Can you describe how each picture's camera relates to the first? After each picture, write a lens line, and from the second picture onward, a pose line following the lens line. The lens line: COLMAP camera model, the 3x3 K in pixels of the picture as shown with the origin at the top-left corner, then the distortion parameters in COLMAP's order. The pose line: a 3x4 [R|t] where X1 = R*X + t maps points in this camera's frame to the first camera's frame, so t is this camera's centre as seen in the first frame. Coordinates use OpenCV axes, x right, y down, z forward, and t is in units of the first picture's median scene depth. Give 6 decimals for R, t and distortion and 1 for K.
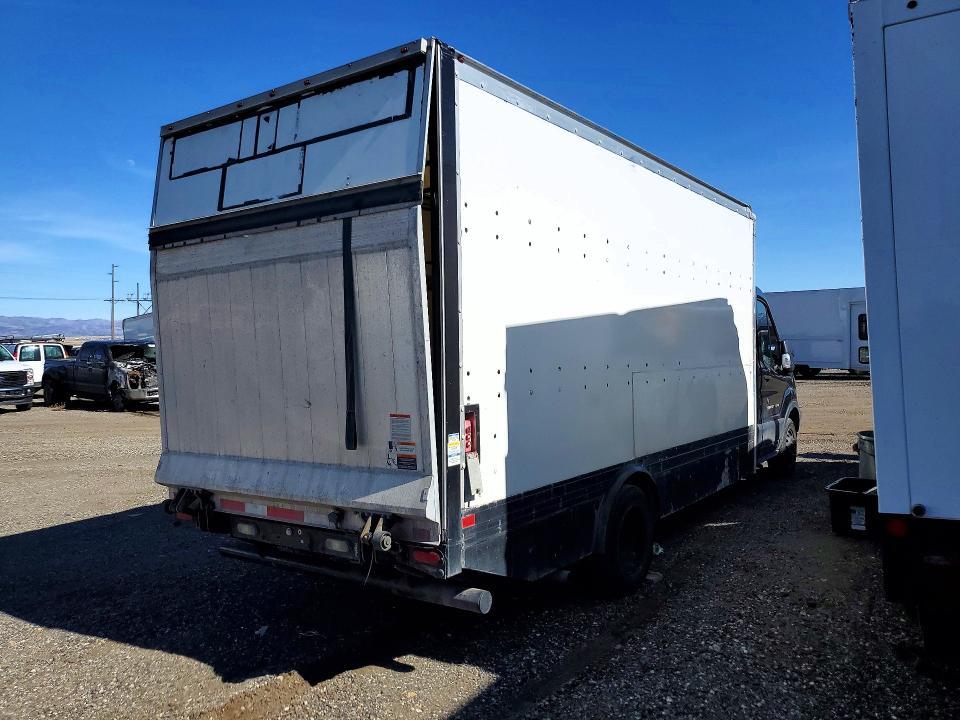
lens RADIAL K [[717.4, 0, 480.0], [0, 717.4, 360.0], [0, 0, 1]] dist [0.090606, -0.098814]
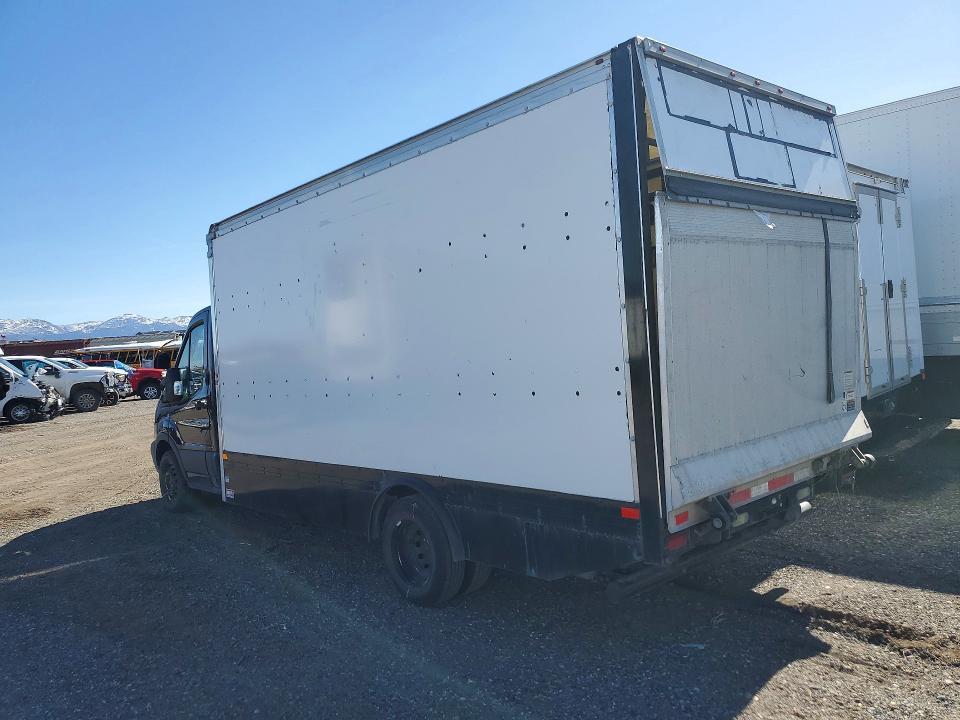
lens RADIAL K [[717.4, 0, 480.0], [0, 717.4, 360.0], [0, 0, 1]] dist [0.090606, -0.098814]
pose [[0.238163, -0.013063, 0.971137, -1.429735], [0.078227, 0.996919, -0.005775, 0.007646], [-0.968070, 0.077345, 0.238451, 1.185554]]
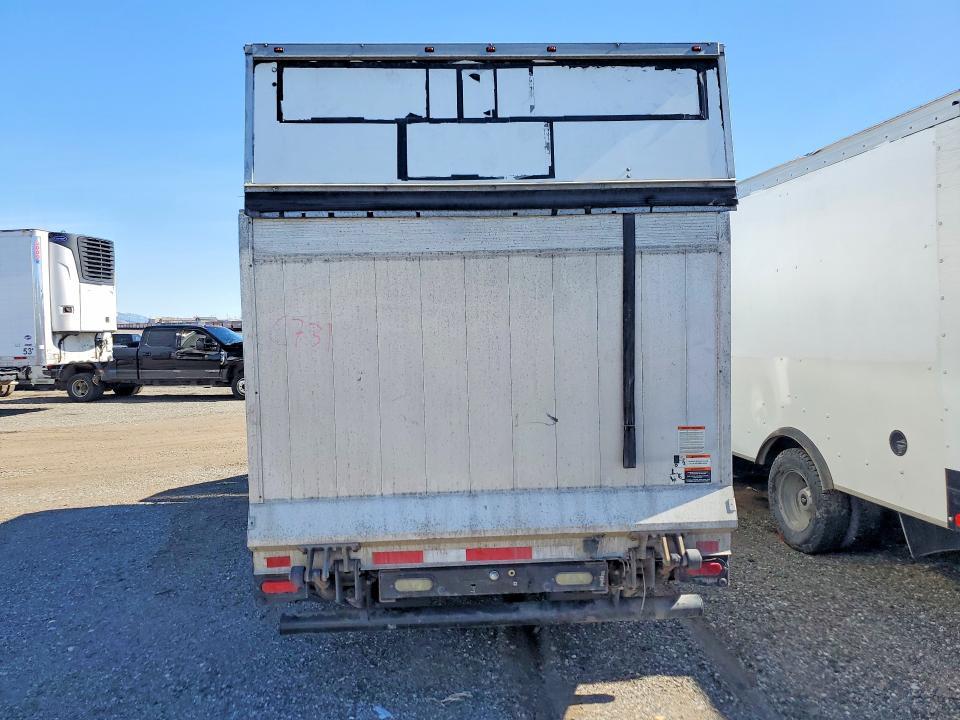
lens RADIAL K [[717.4, 0, 480.0], [0, 717.4, 360.0], [0, 0, 1]] dist [0.090606, -0.098814]
pose [[0.792890, -0.006585, 0.609329, -0.812711], [0.006965, 0.999974, 0.001742, -0.013987], [-0.609325, 0.002863, 0.792915, 0.359199]]
